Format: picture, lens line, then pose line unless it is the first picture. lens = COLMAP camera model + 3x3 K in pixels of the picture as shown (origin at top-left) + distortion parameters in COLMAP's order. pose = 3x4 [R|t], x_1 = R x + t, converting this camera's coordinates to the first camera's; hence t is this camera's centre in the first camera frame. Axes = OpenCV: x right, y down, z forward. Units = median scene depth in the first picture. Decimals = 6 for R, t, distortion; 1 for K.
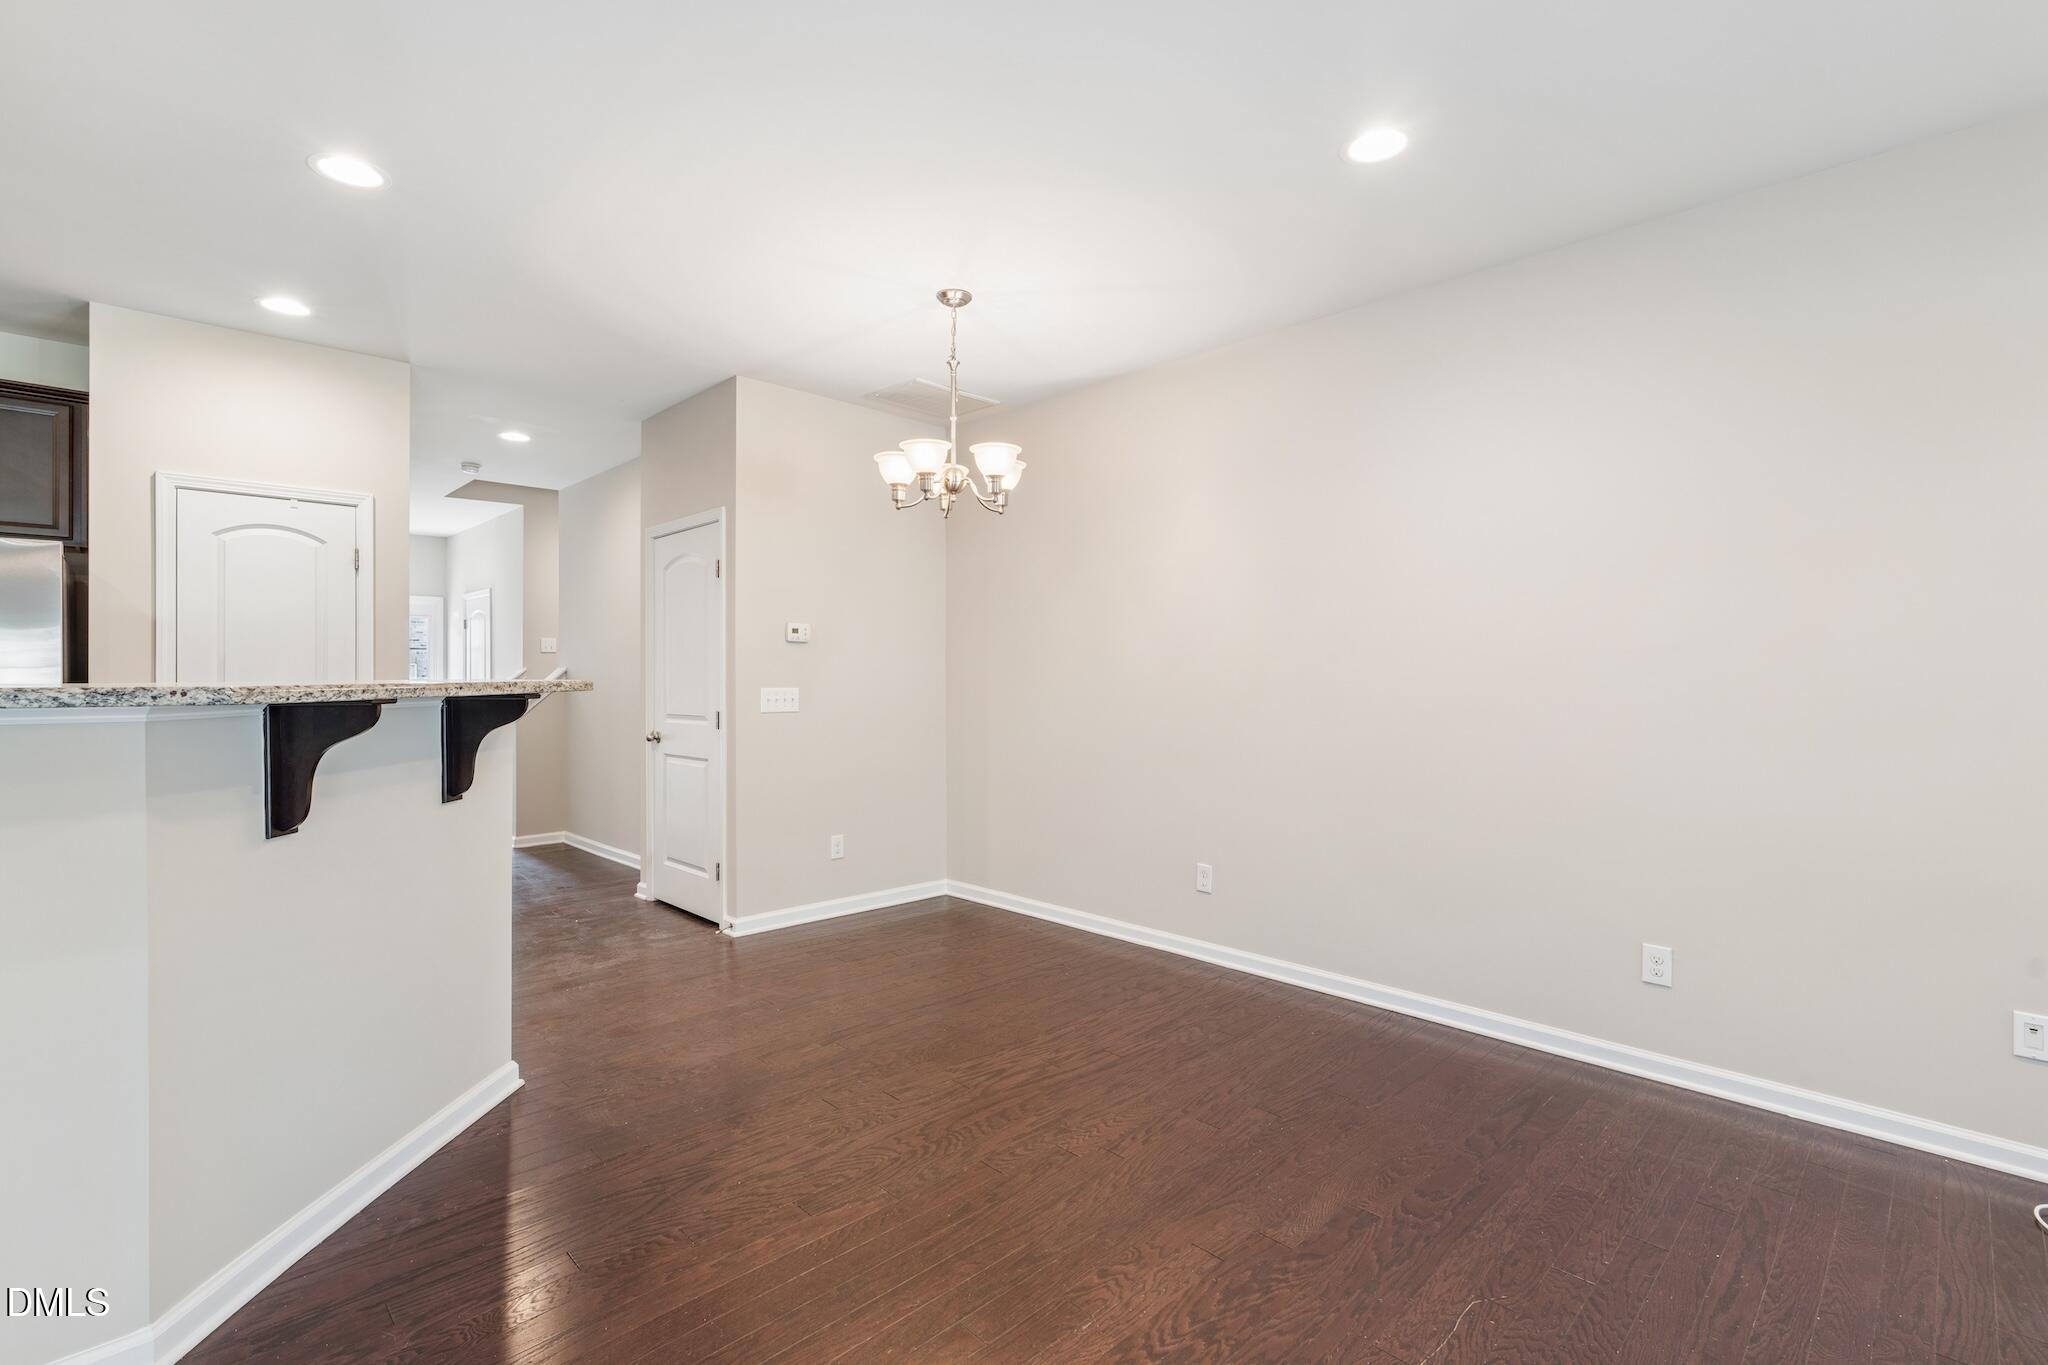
lens RADIAL K [[921.2, 0, 1020.9], [0, 921.2, 674.0], [0, 0, 1]] dist [-0.003308, -0.000186]
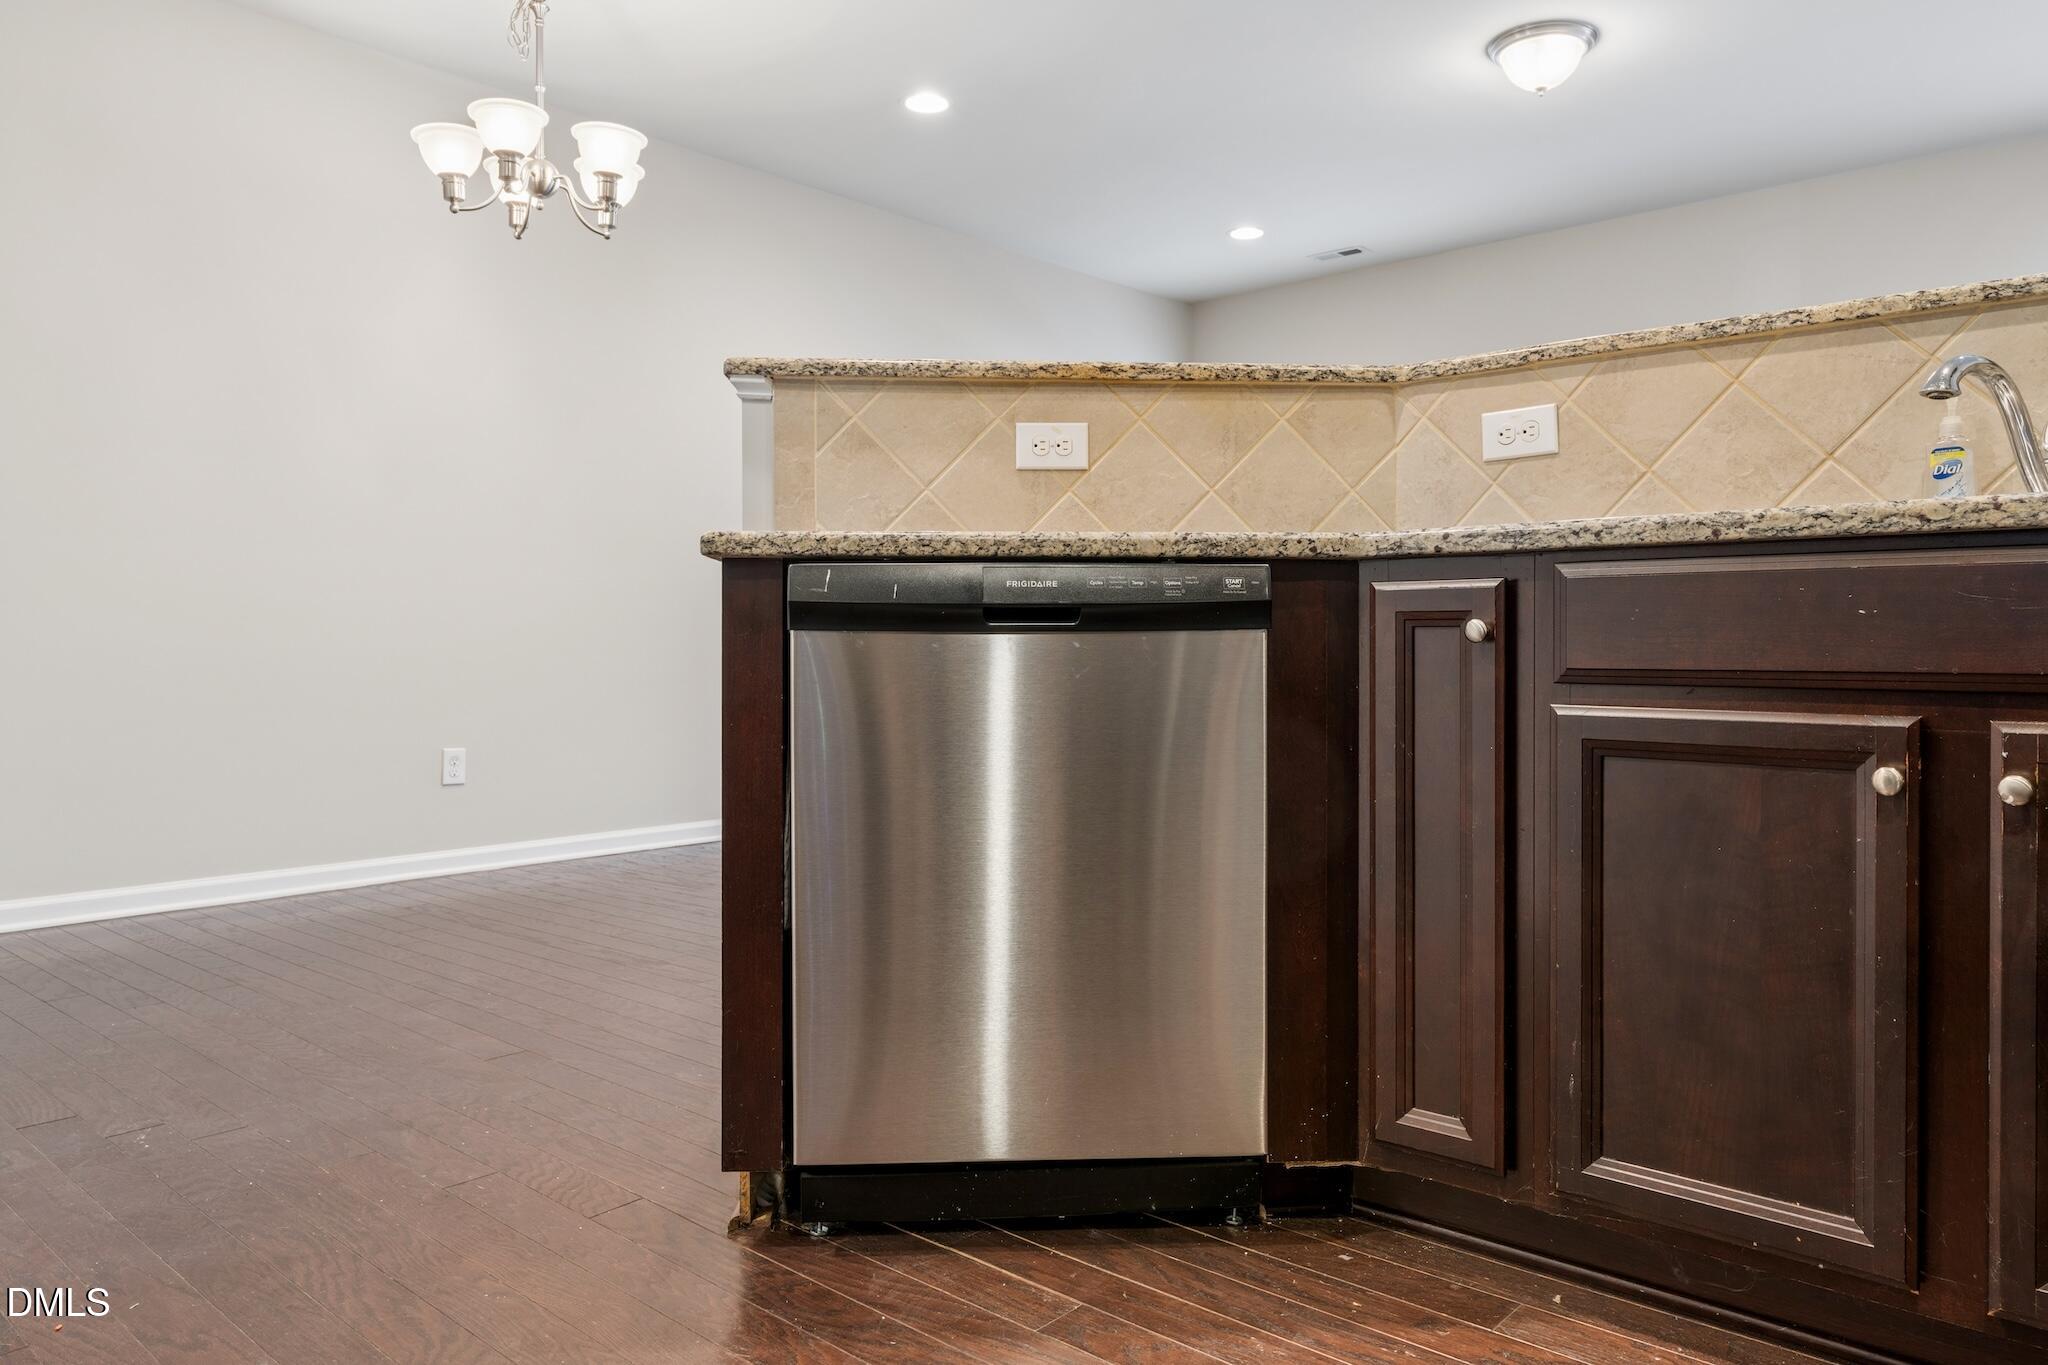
lens RADIAL K [[1385.2, 0, 1028.6], [0, 1385.2, 650.1], [0, 0, 1]] dist [0.004941, -0.001838]
pose [[-0.062311, -0.004438, 0.998047, -1.113741], [-0.000285, 0.999990, 0.004429, 0.137046], [-0.998057, -0.000008, -0.062312, 0.680200]]
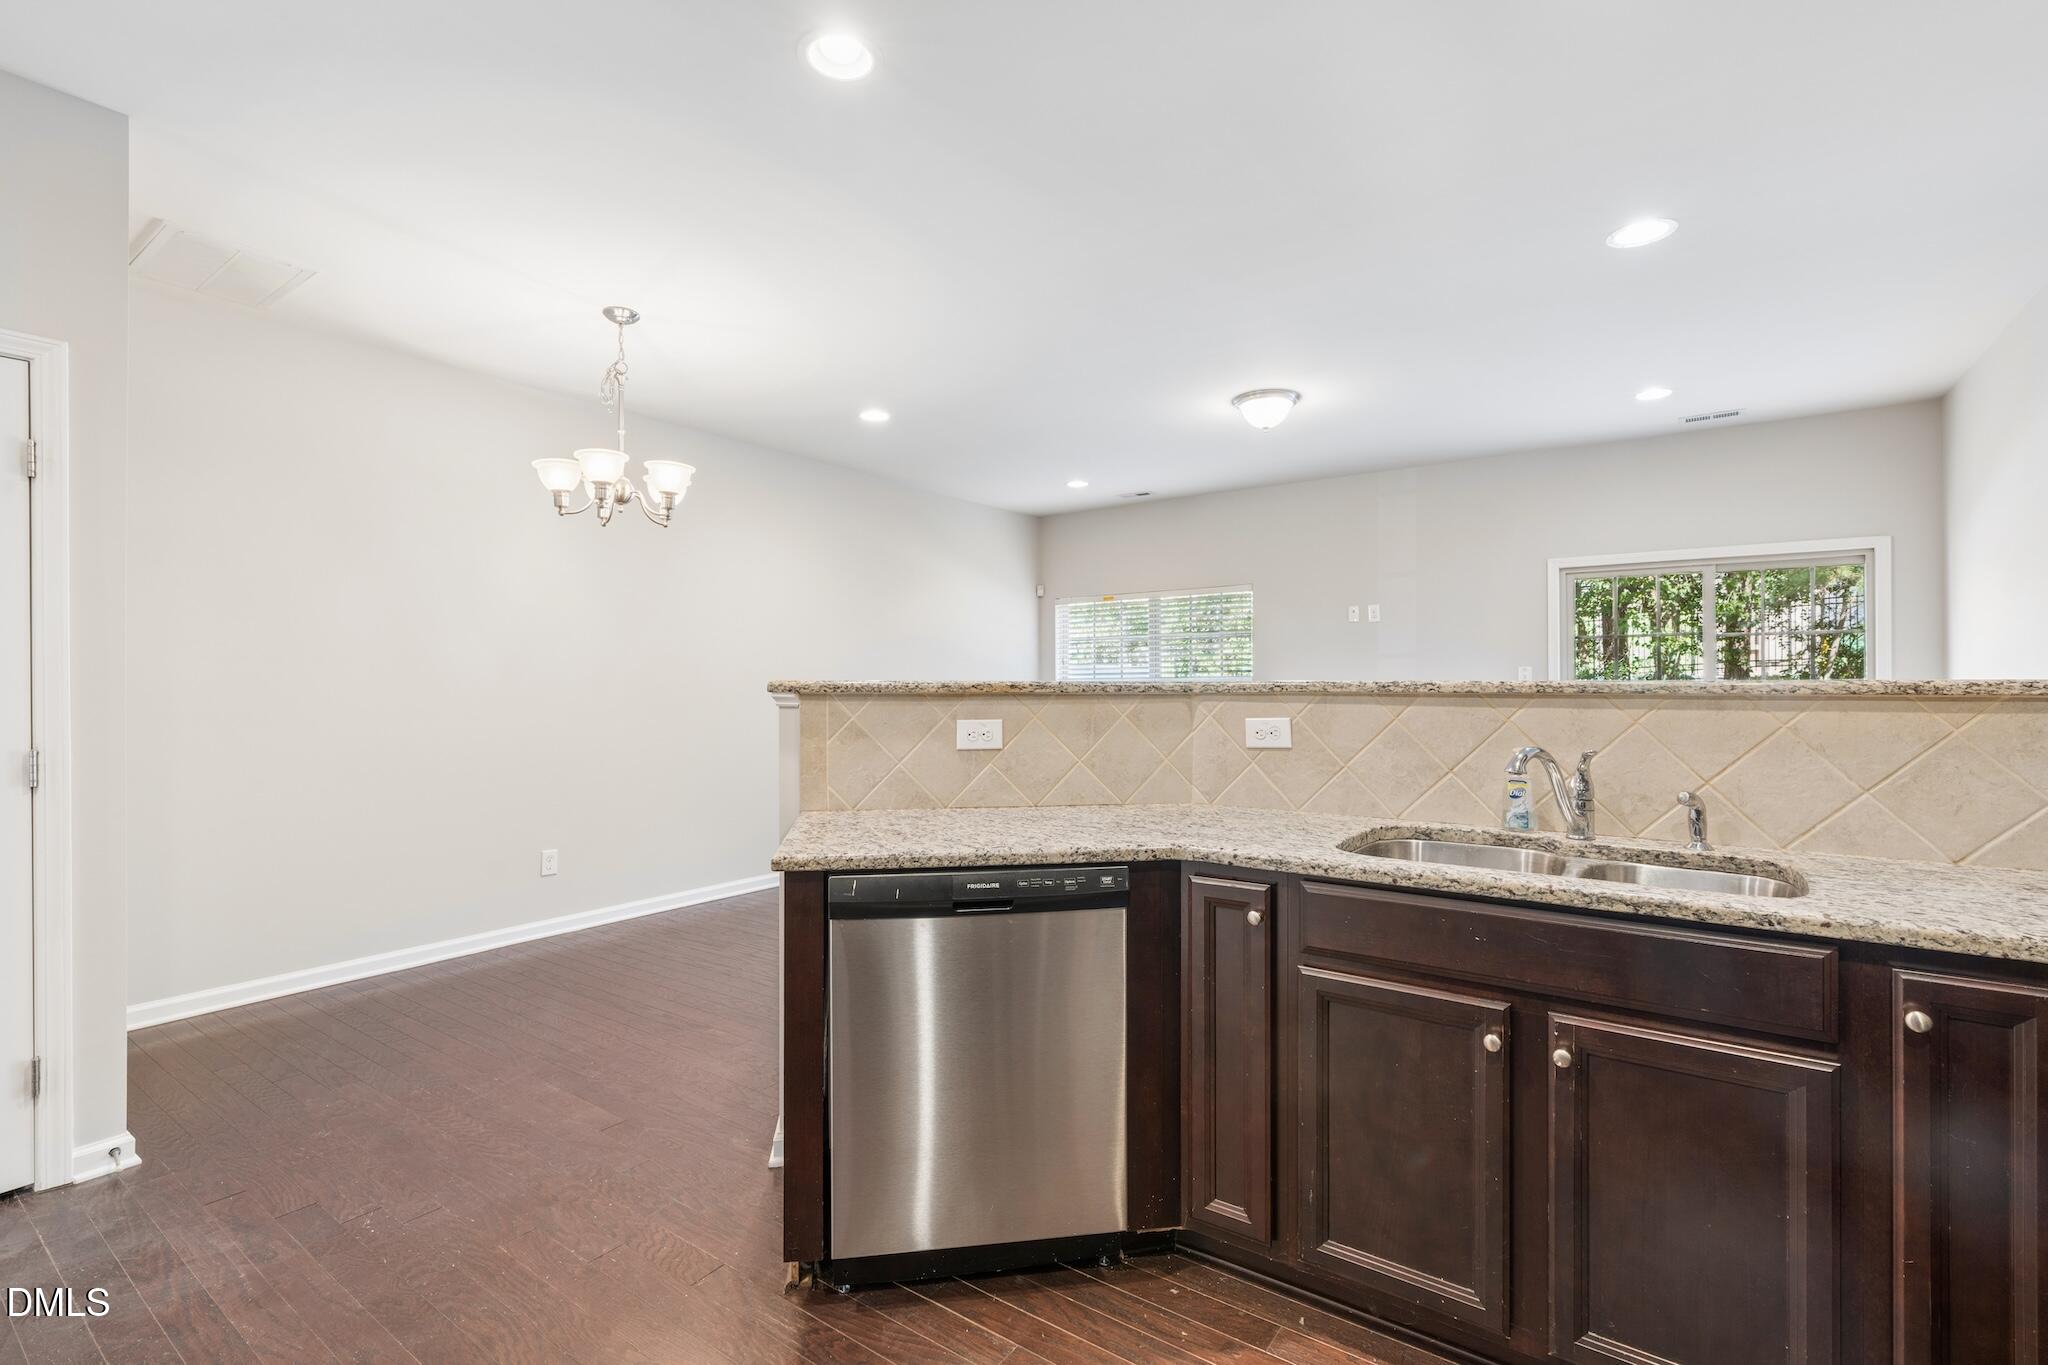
lens RADIAL K [[924.1, 0, 1016.0], [0, 924.1, 682.6], [0, 0, 1]] dist [-0.001856, 0.000768]
pose [[-0.165390, 0.003826, 0.986221, -1.142355], [-0.000083, 0.999992, -0.003893, 0.008496], [-0.986228, -0.000726, -0.165388, 0.715222]]
